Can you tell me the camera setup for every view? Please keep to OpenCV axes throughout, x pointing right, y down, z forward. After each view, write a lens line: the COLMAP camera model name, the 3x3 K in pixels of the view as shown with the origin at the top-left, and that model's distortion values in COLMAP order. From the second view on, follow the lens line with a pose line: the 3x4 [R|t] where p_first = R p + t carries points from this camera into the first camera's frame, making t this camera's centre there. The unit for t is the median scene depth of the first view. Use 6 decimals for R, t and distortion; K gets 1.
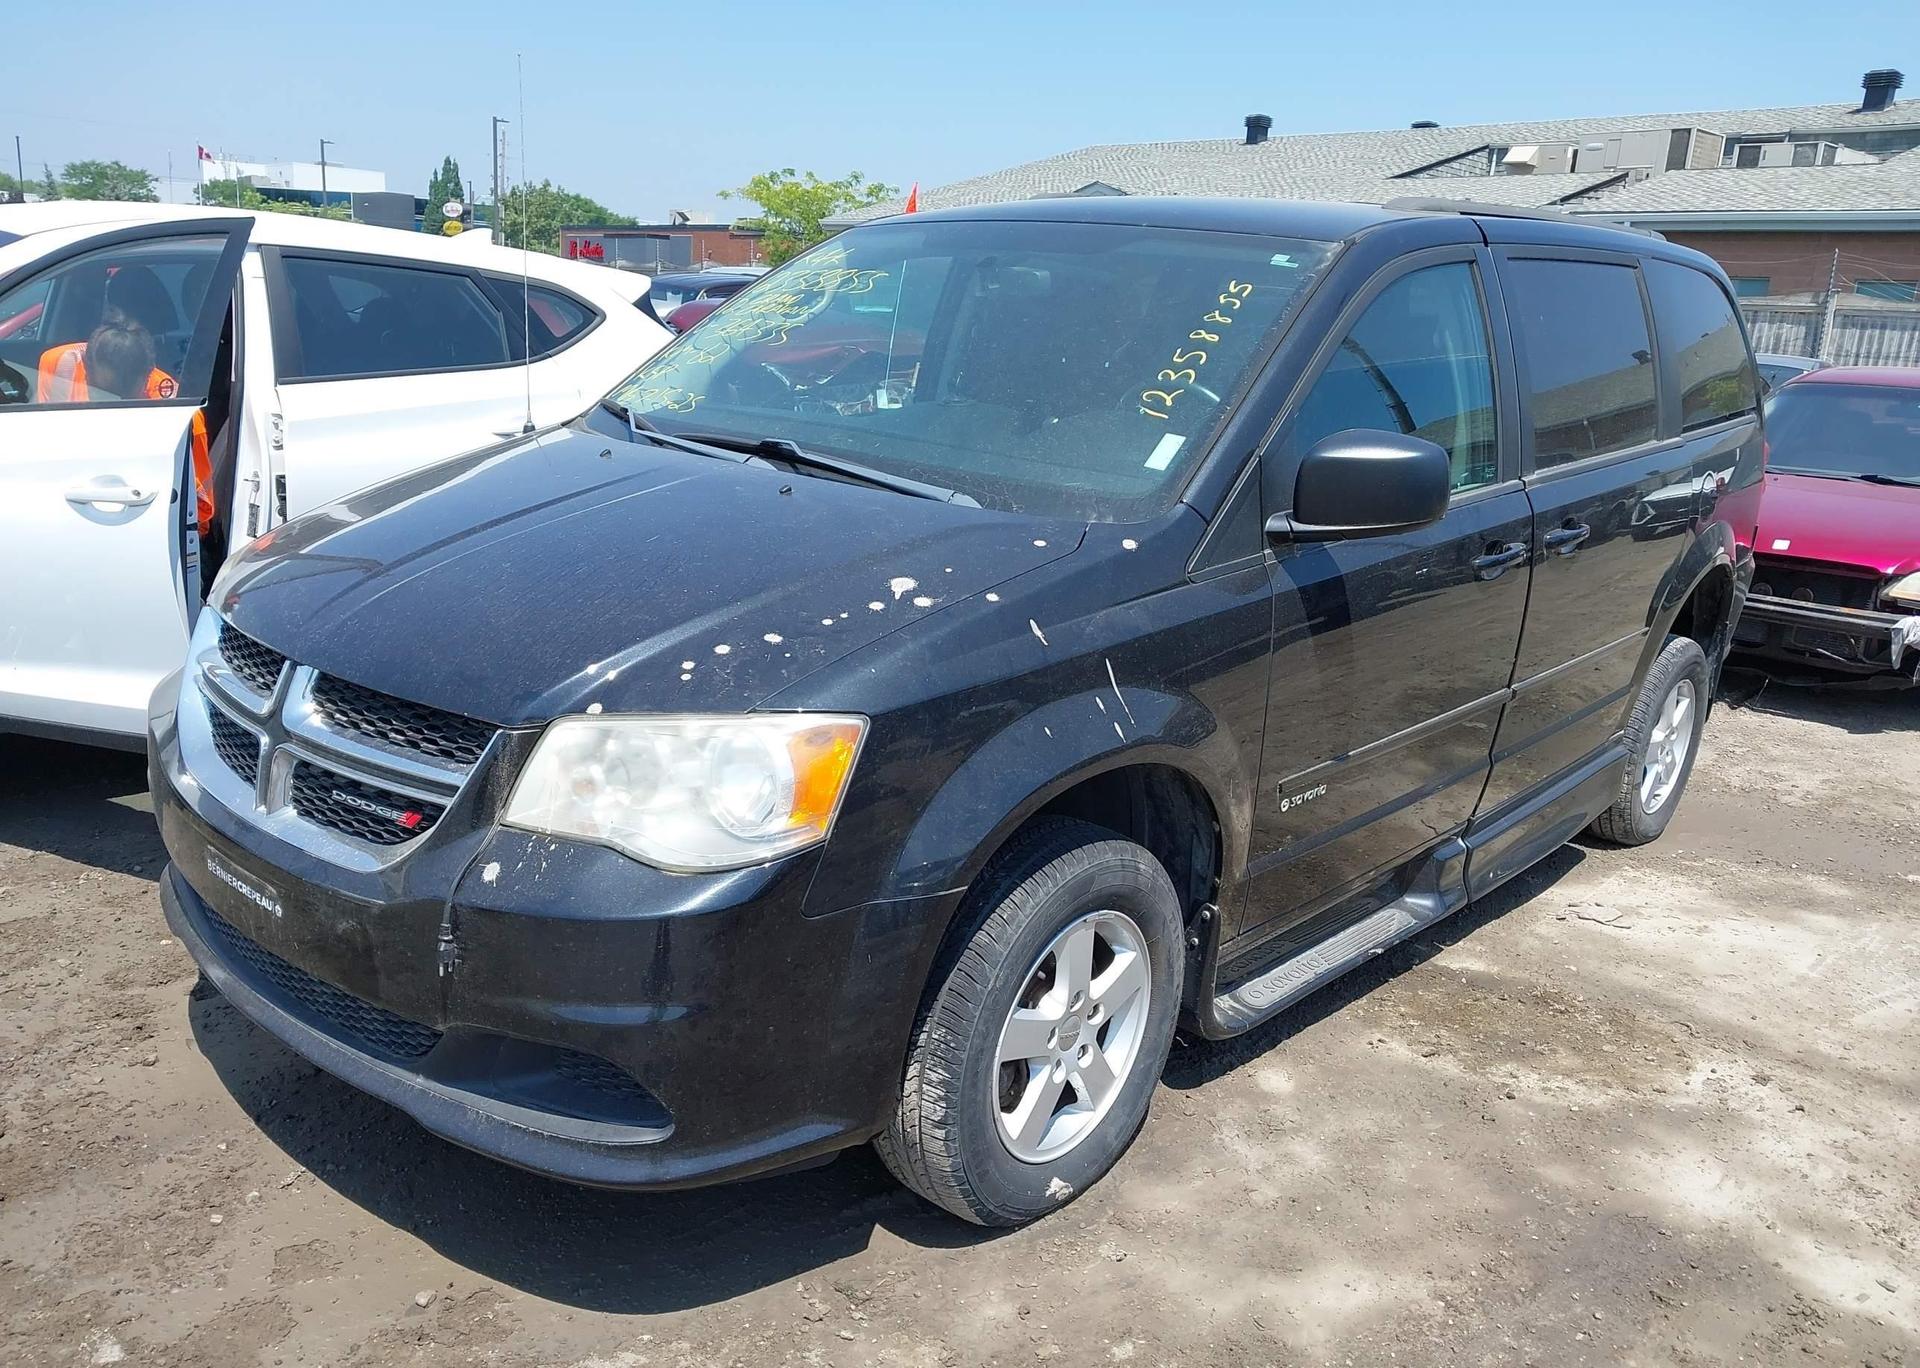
lens RADIAL K [[1600.7, 0, 952.5], [0, 1600.7, 655.4], [0, 0, 1]] dist [-0.000948, 0.006679]
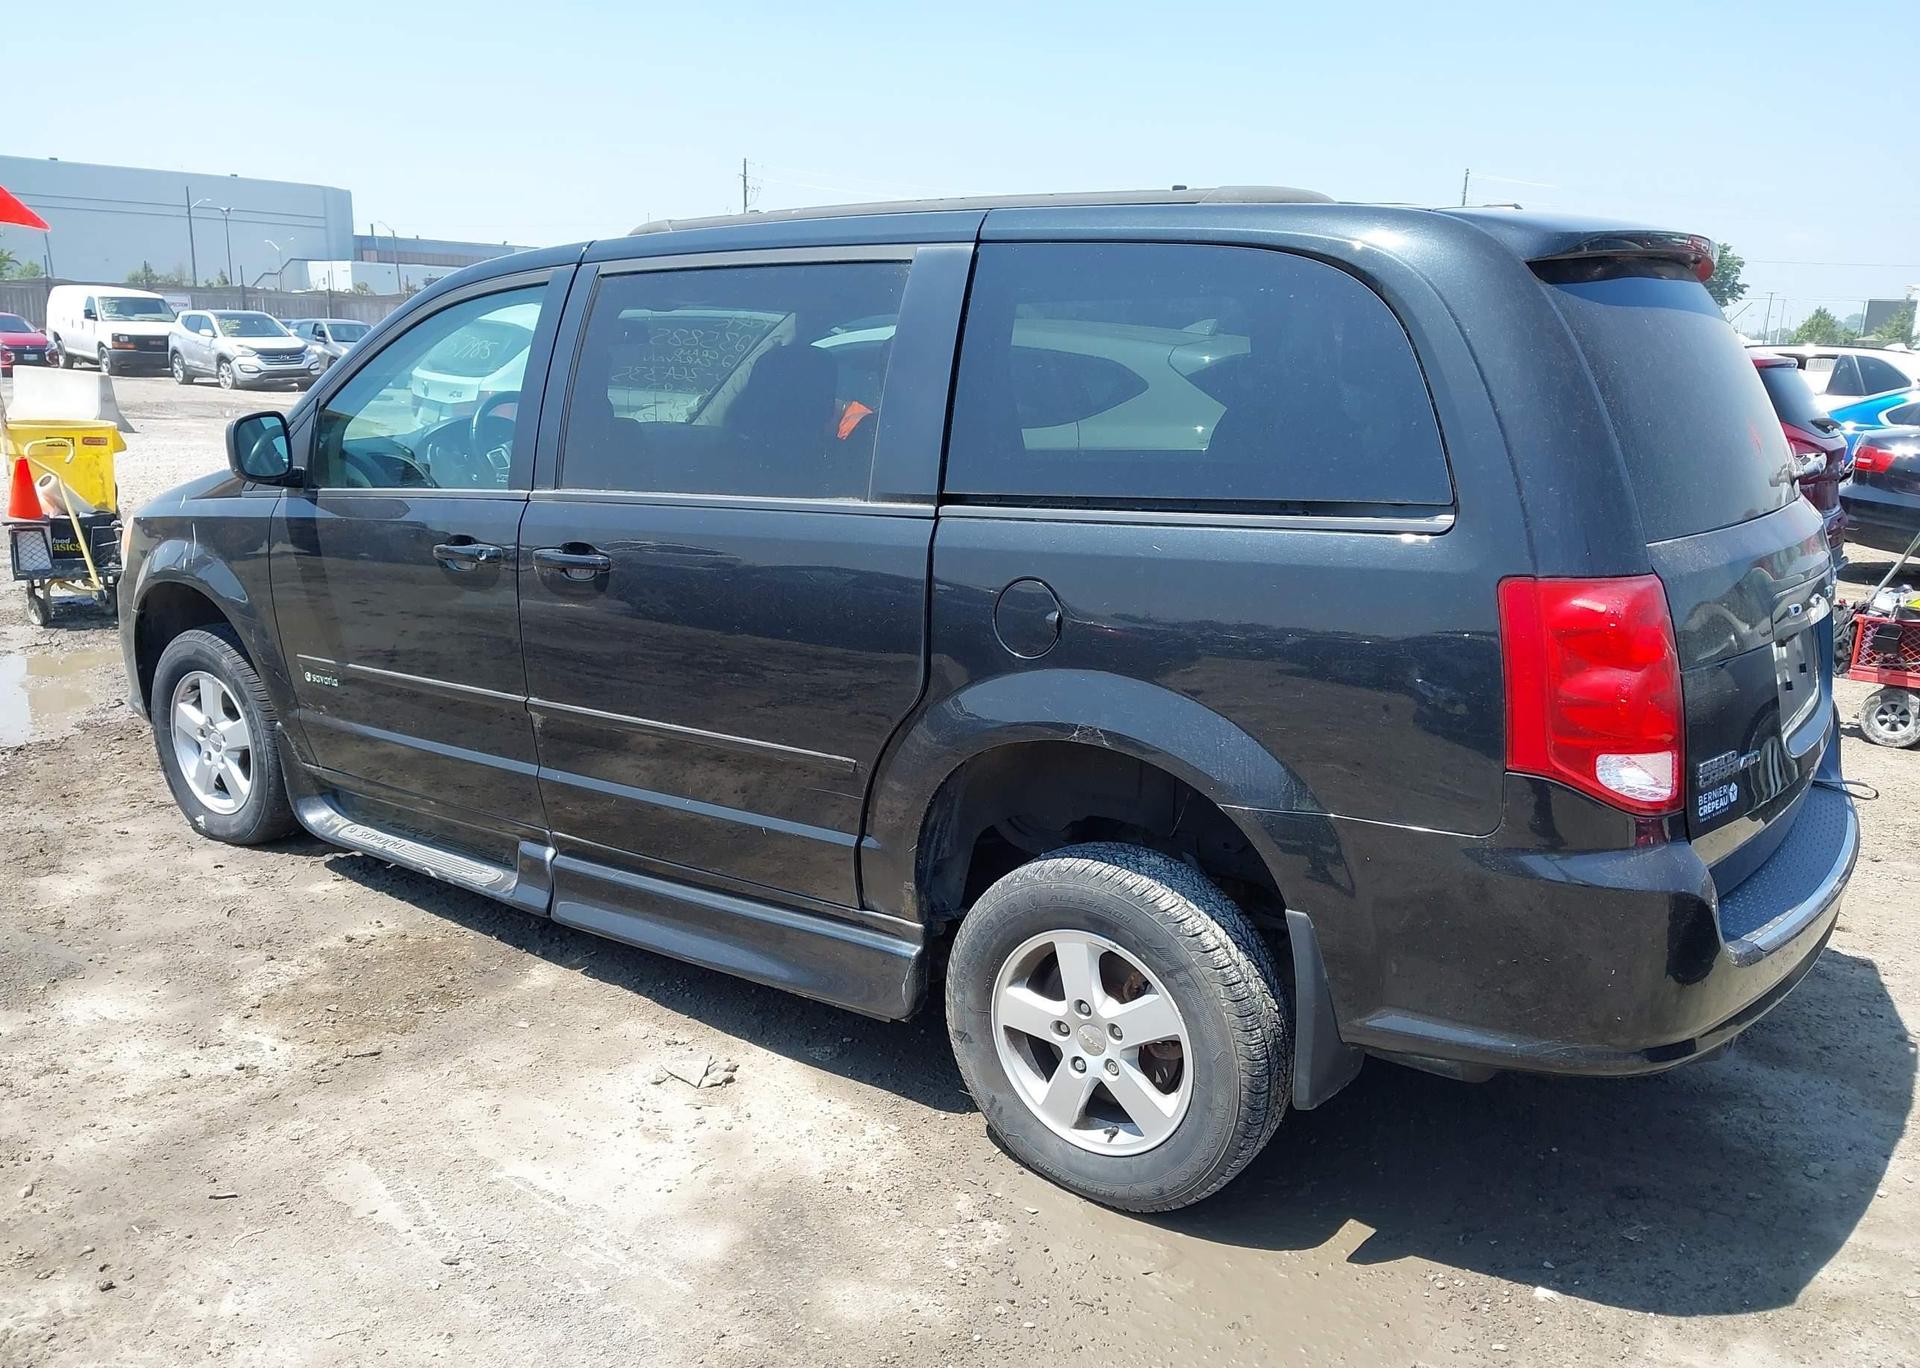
lens RADIAL K [[1582.5, 0, 955.6], [0, 1582.5, 676.3], [0, 0, 1]] dist [0.072210, -0.125862]
pose [[0.069970, 0.153645, -0.985646, 1.553737], [-0.243923, 0.960708, 0.132442, -0.220522], [0.967267, 0.231154, 0.104698, 1.336857]]
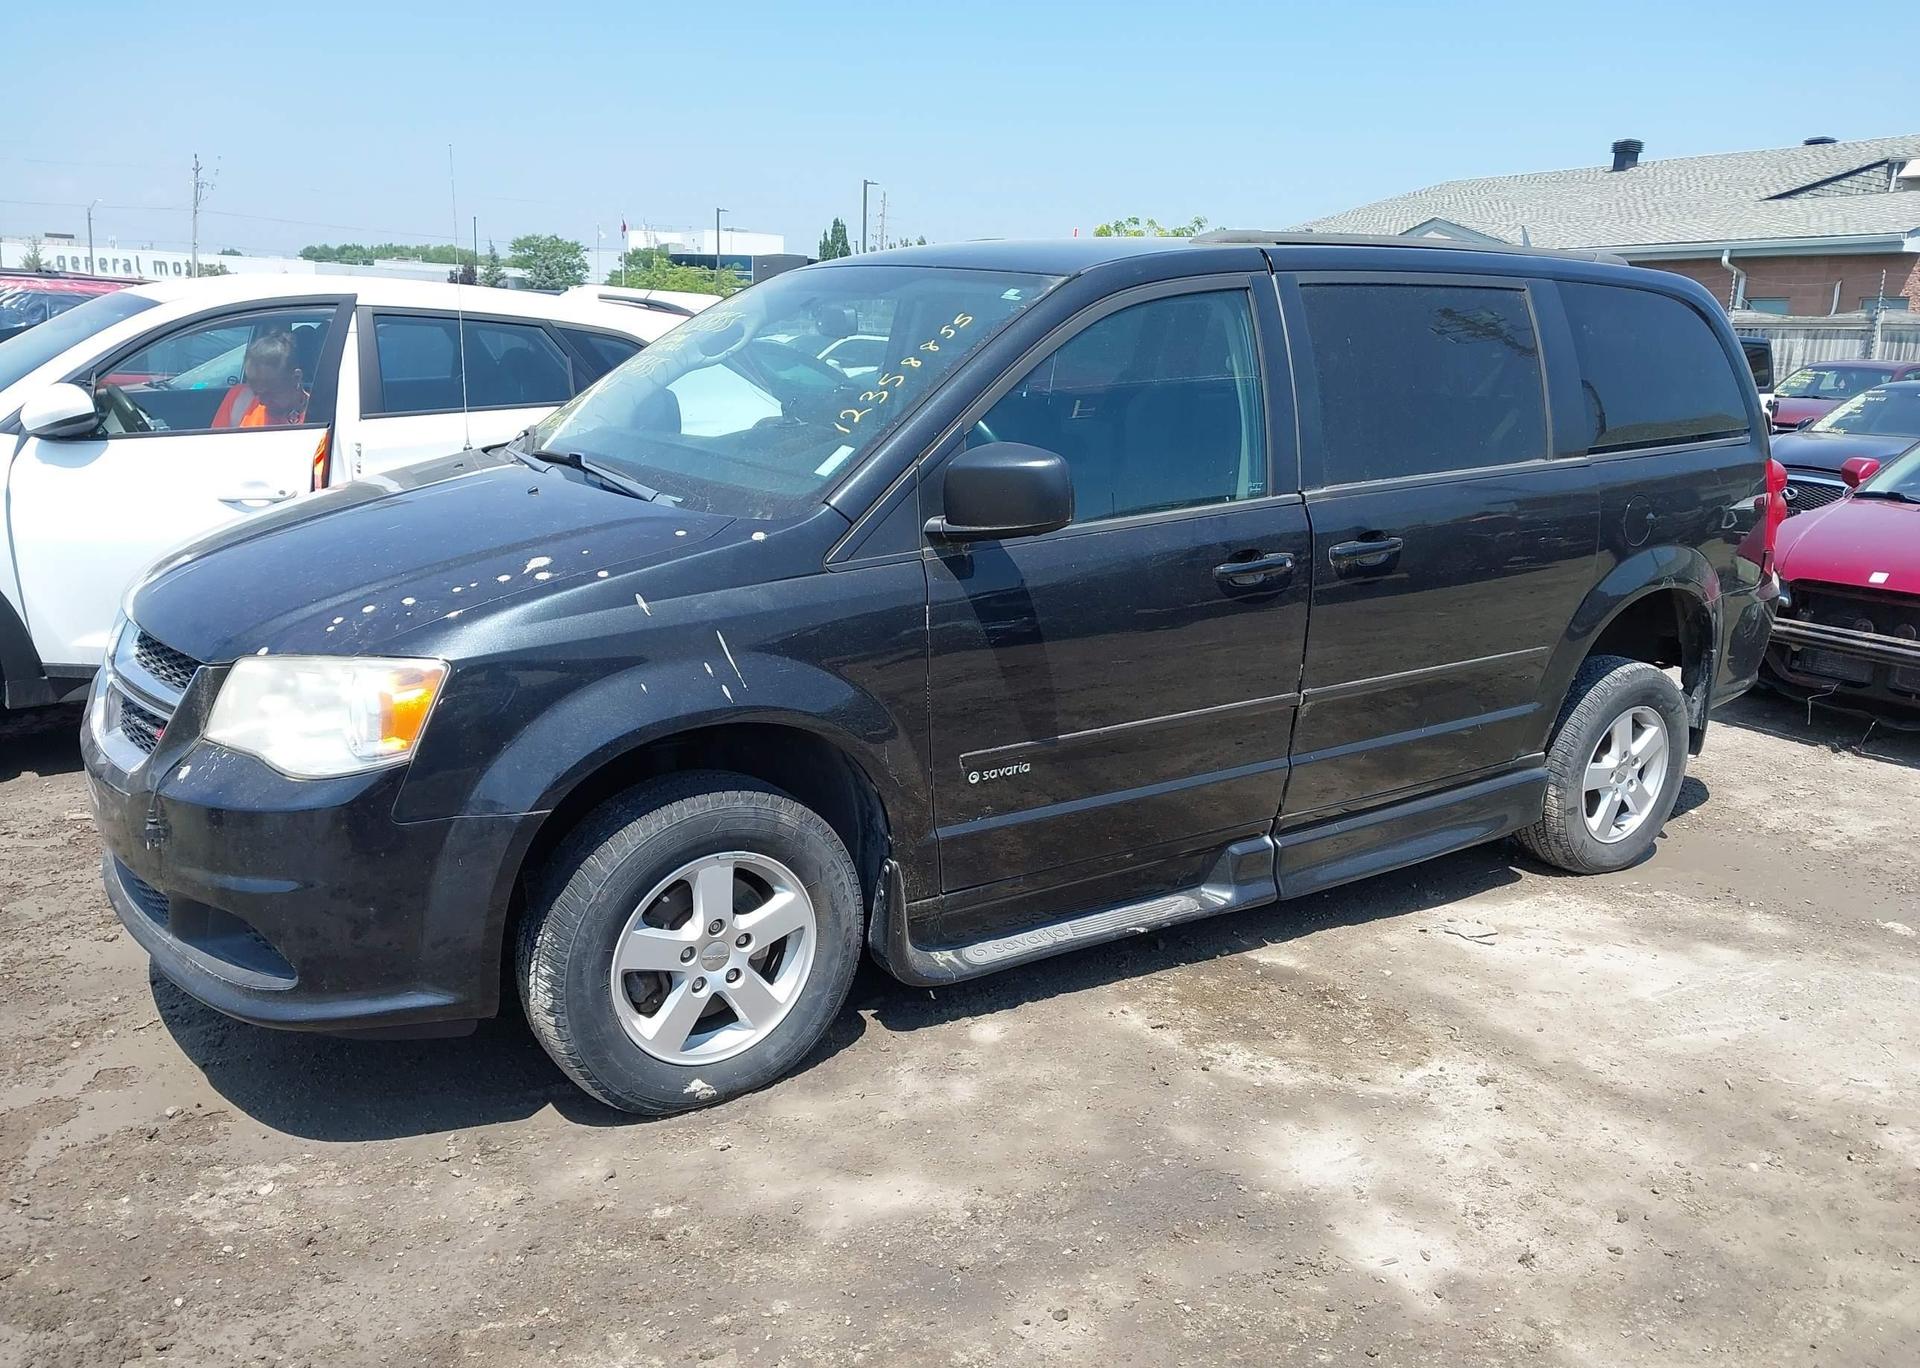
lens RADIAL K [[1609.3, 0, 958.2], [0, 1609.3, 633.0], [0, 0, 1]] dist [0.031877, -0.055499]
pose [[0.967274, 0.023660, -0.252630, 0.455422], [-0.034479, 0.998664, -0.038485, 0.034621], [0.251382, 0.045936, 0.966797, -0.087715]]
